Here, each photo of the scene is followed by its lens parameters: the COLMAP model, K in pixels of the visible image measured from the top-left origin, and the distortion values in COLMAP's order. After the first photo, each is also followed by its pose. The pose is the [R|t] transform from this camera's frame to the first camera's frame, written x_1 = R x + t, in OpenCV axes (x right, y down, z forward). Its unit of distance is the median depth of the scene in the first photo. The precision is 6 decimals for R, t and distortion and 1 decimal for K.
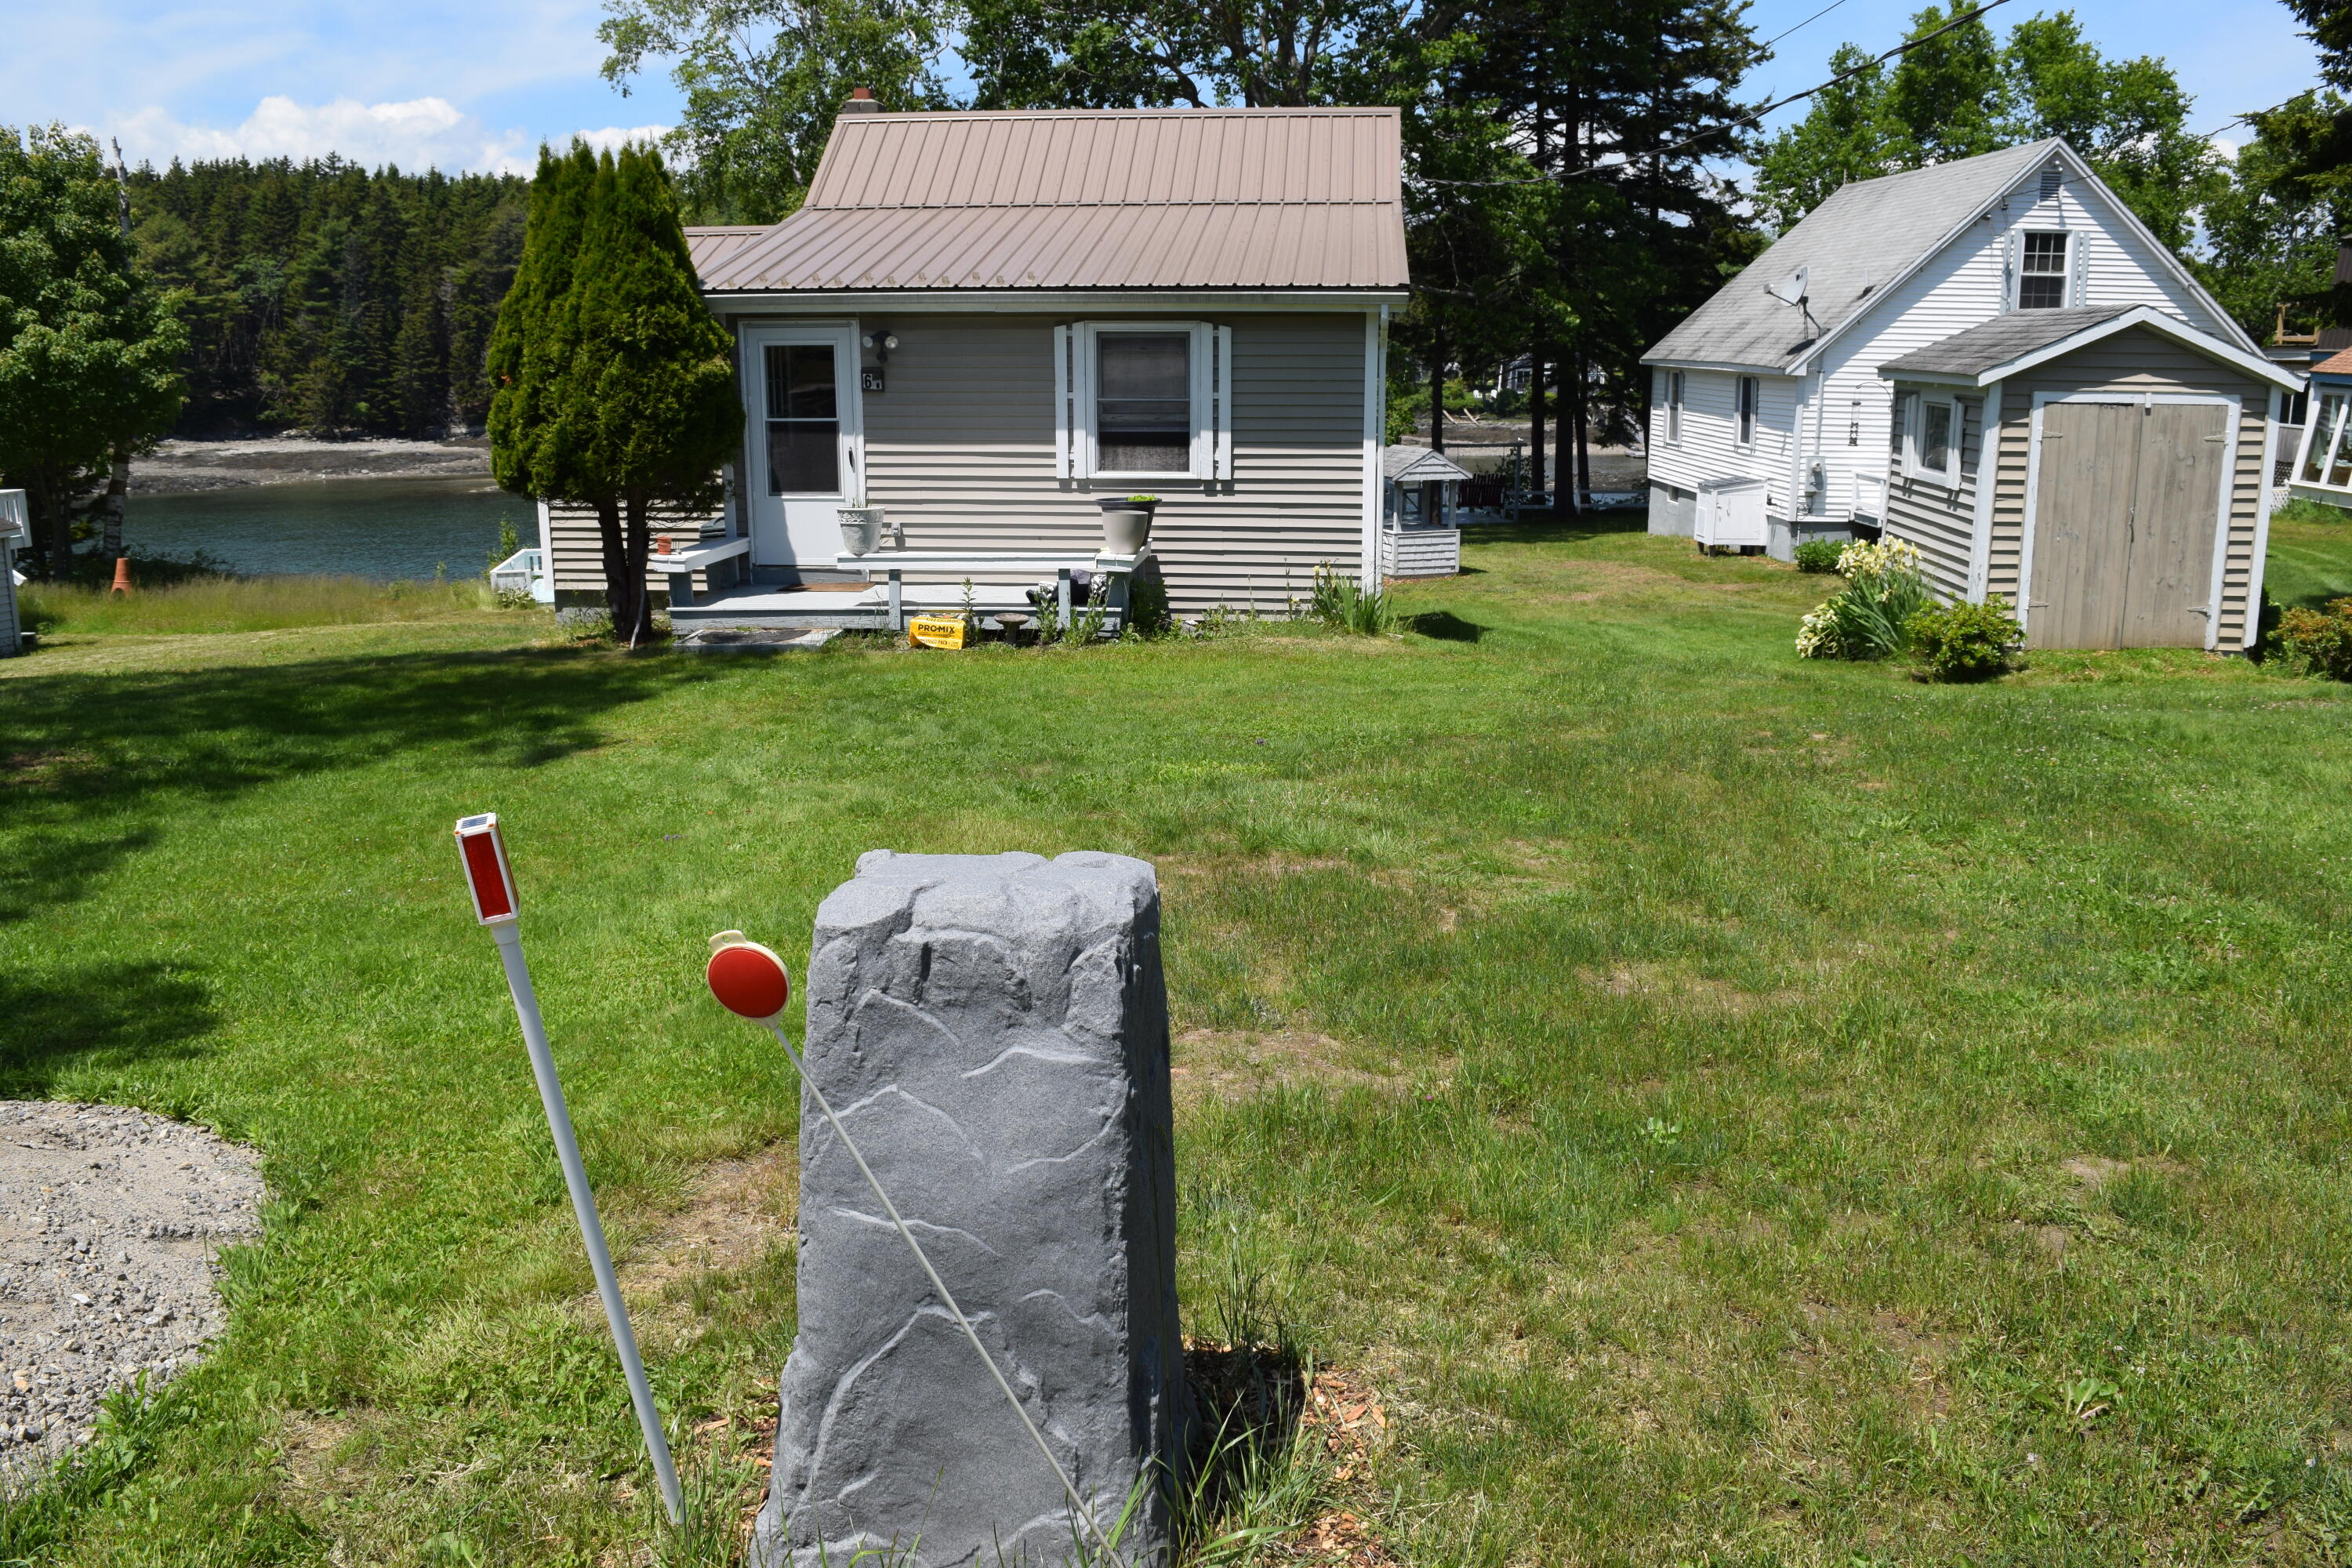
lens RADIAL K [[1849.3, 0, 1174.0], [0, 1849.3, 770.8], [0, 0, 1]] dist [-0.097172, 0.023226]
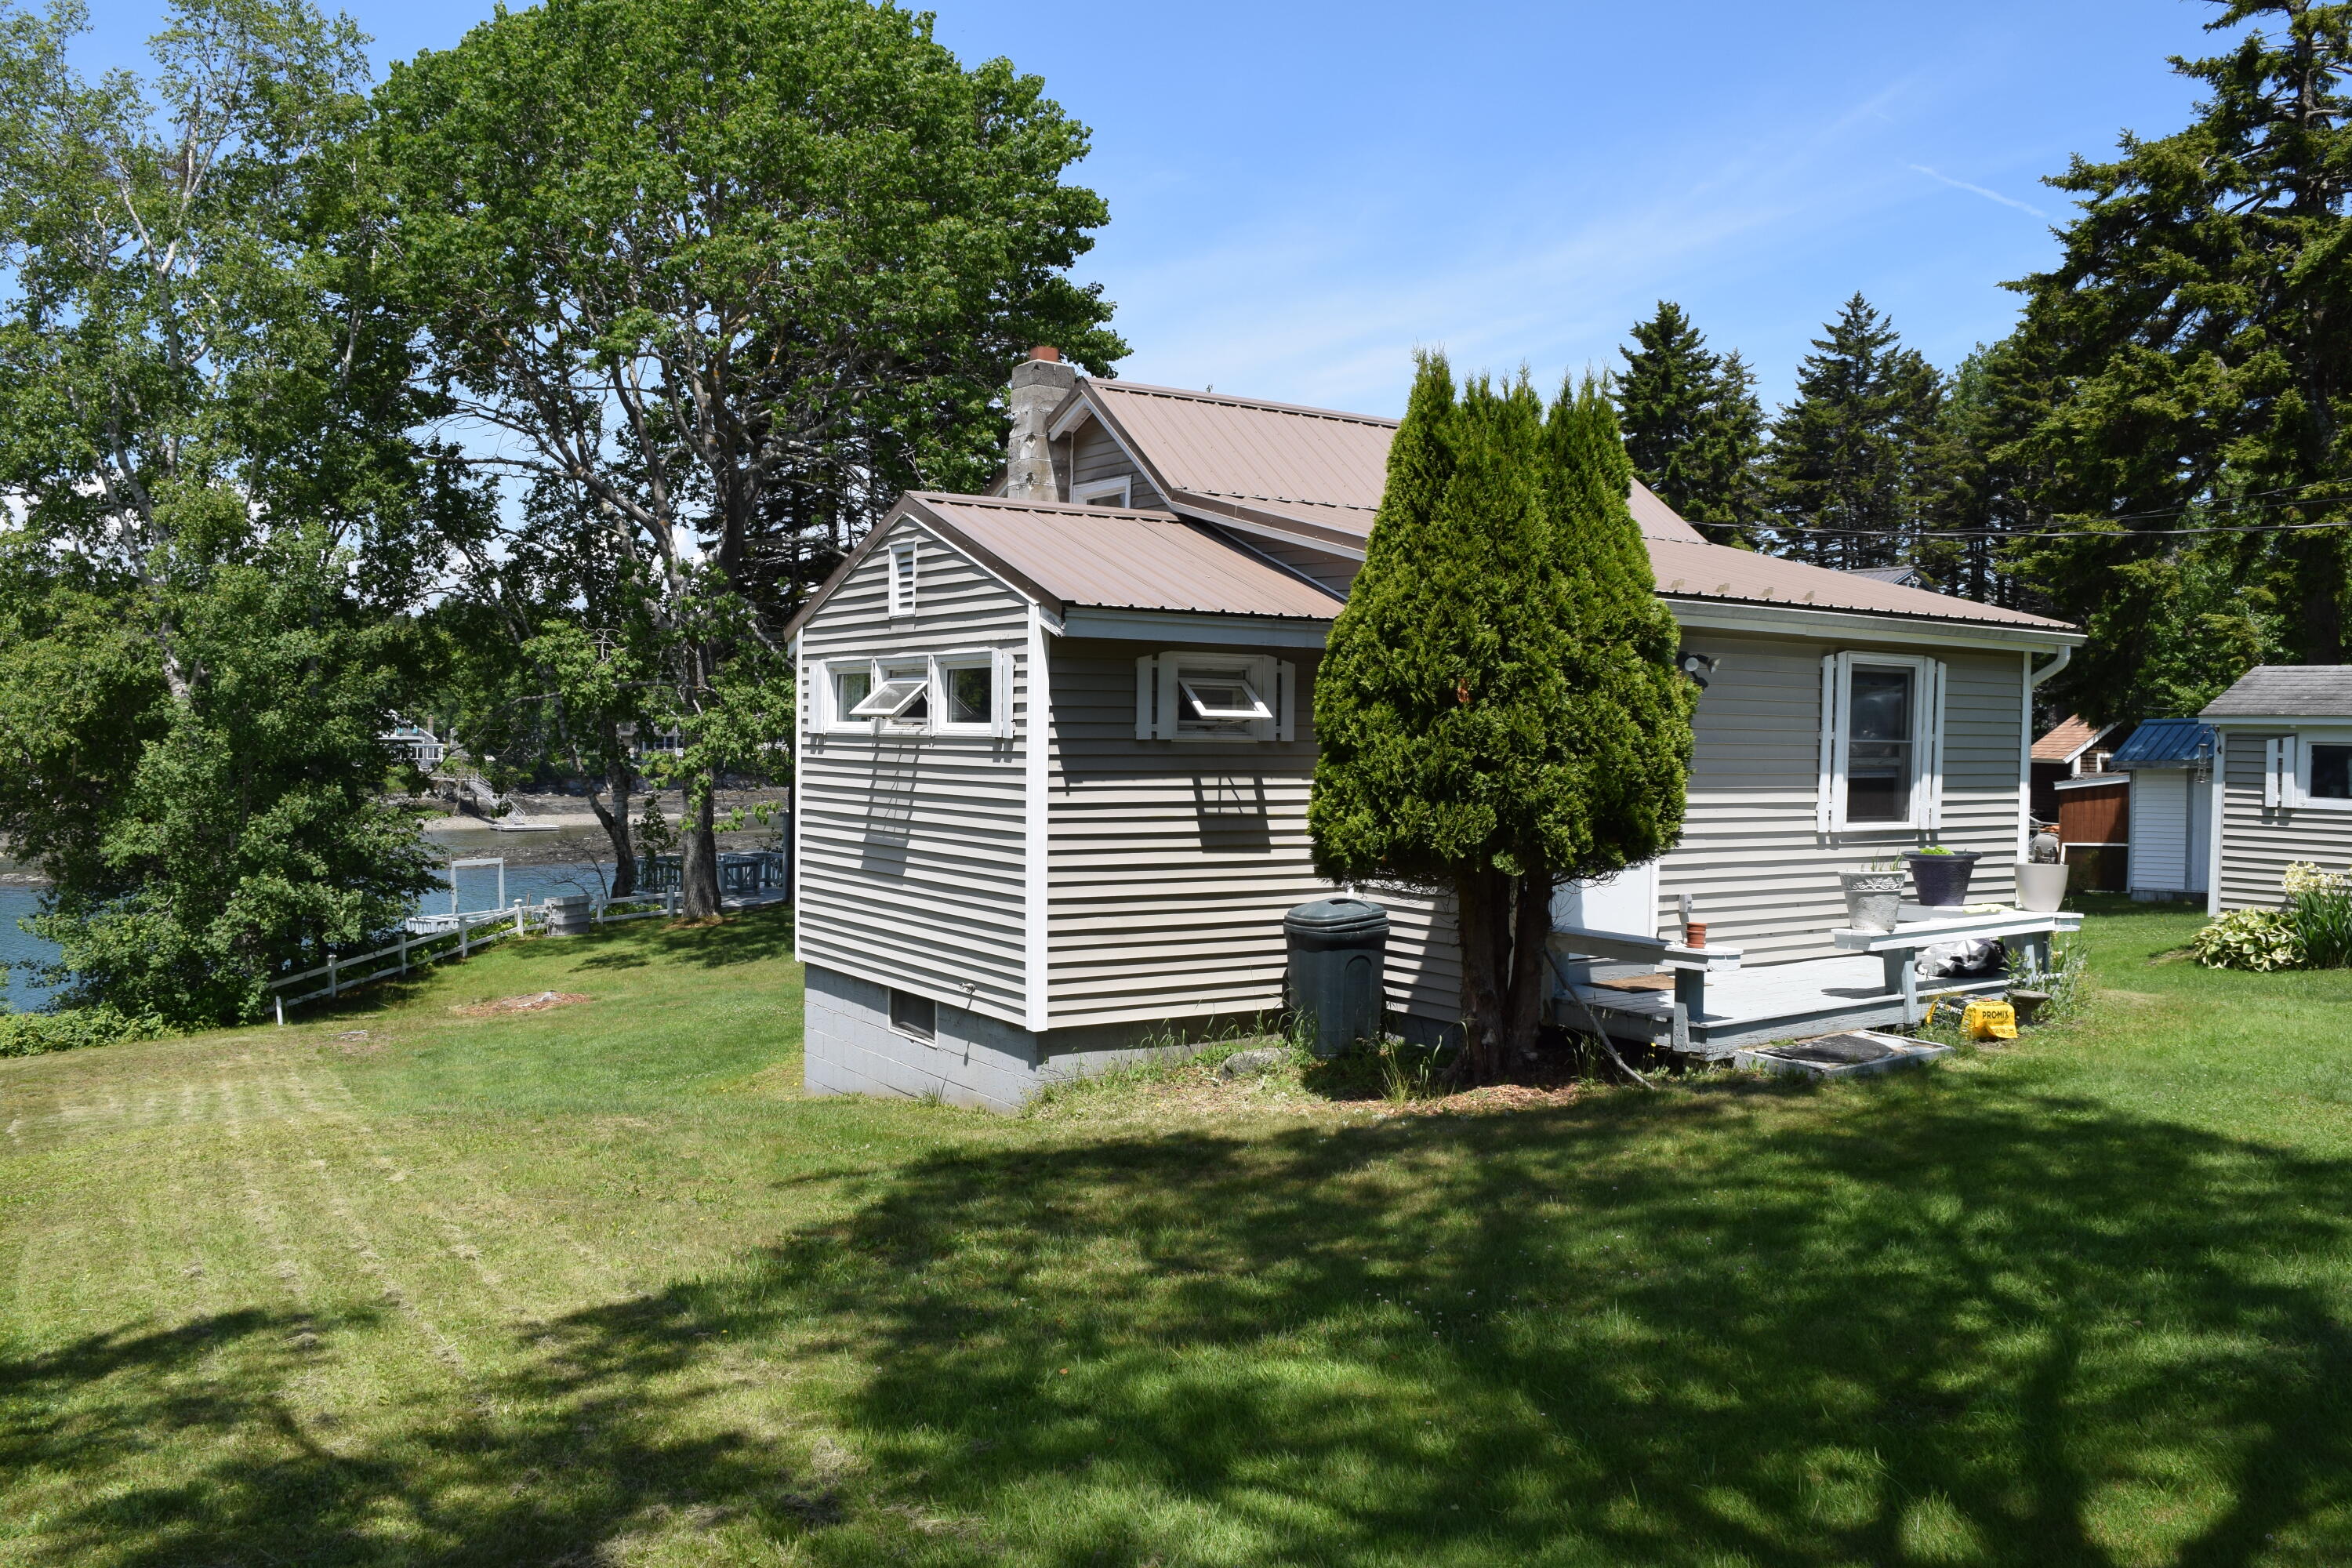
lens RADIAL K [[1836.9, 0, 1176.0], [0, 1836.9, 784.0], [0, 0, 1]] dist [-0.080617, 0.008309]
pose [[0.779214, -0.008222, 0.626704, -0.823130], [0.128995, 0.980611, -0.147522, -0.096695], [-0.613339, 0.195793, 0.765166, 0.545986]]
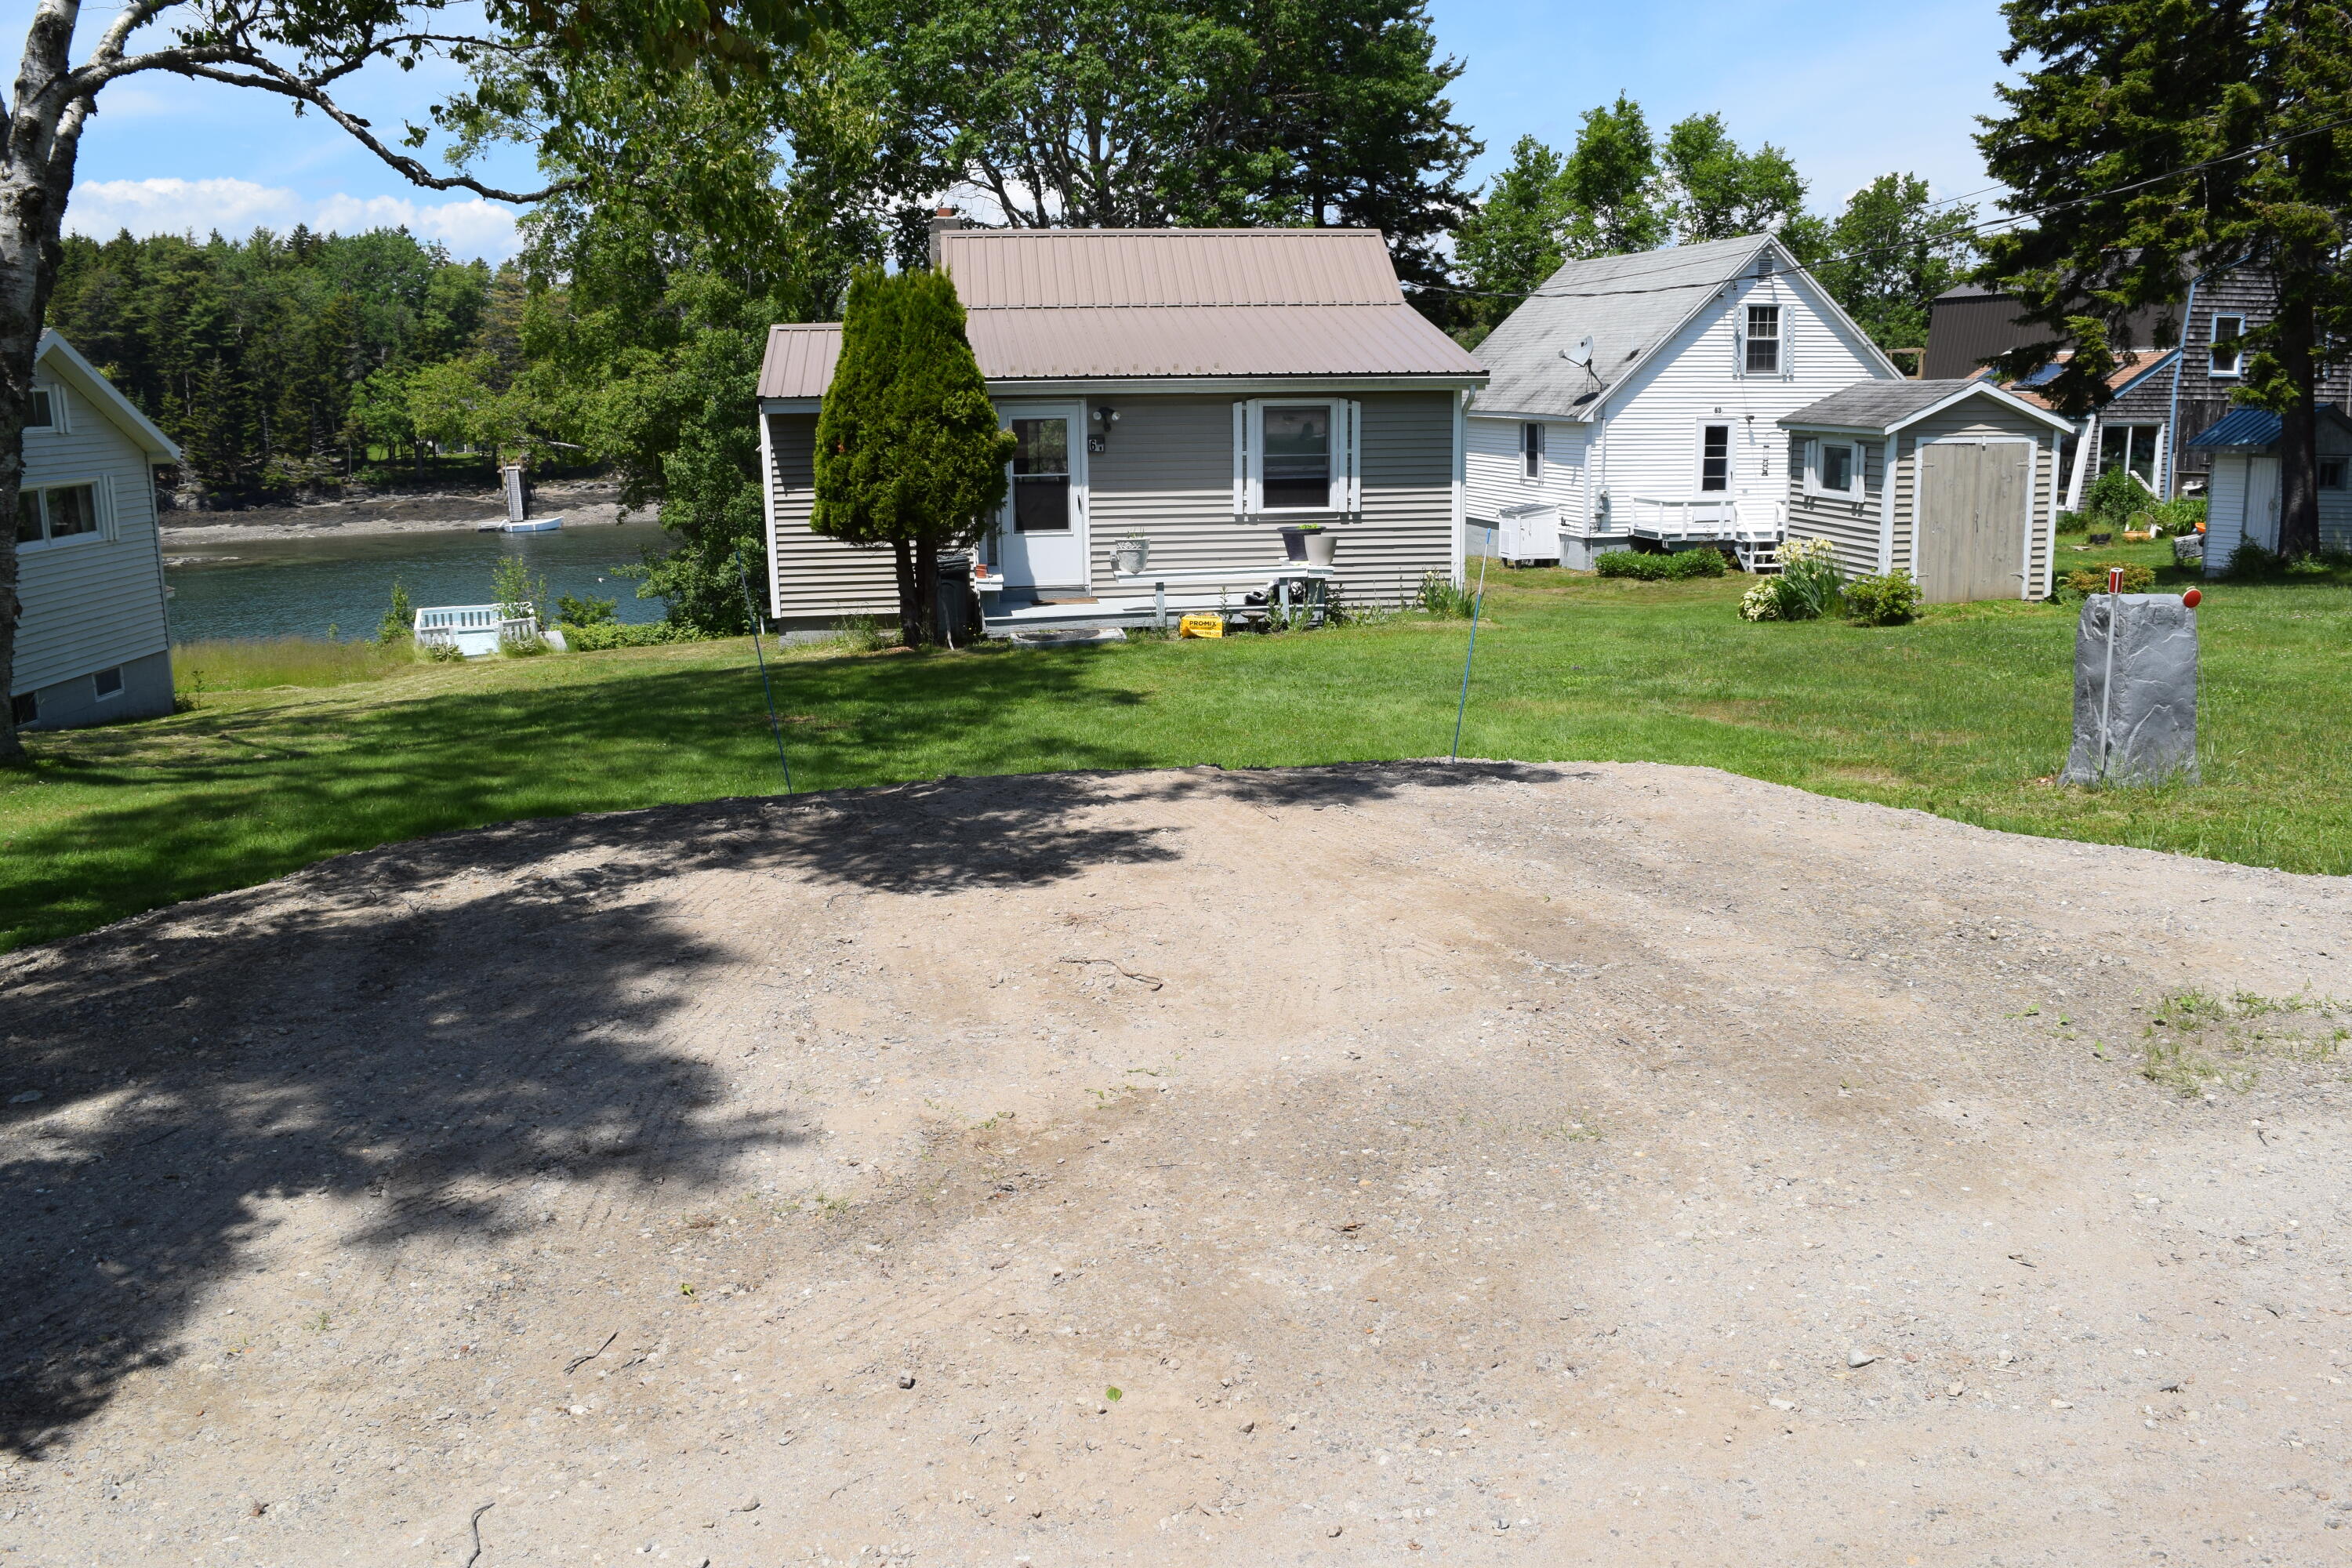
lens RADIAL K [[1849.3, 0, 1174.0], [0, 1849.3, 770.8], [0, 0, 1]] dist [-0.097172, 0.023226]
pose [[0.974289, -0.059778, 0.217227, -0.417547], [0.065241, 0.997706, -0.018057, 0.051710], [-0.215649, 0.031764, 0.975954, -0.312134]]
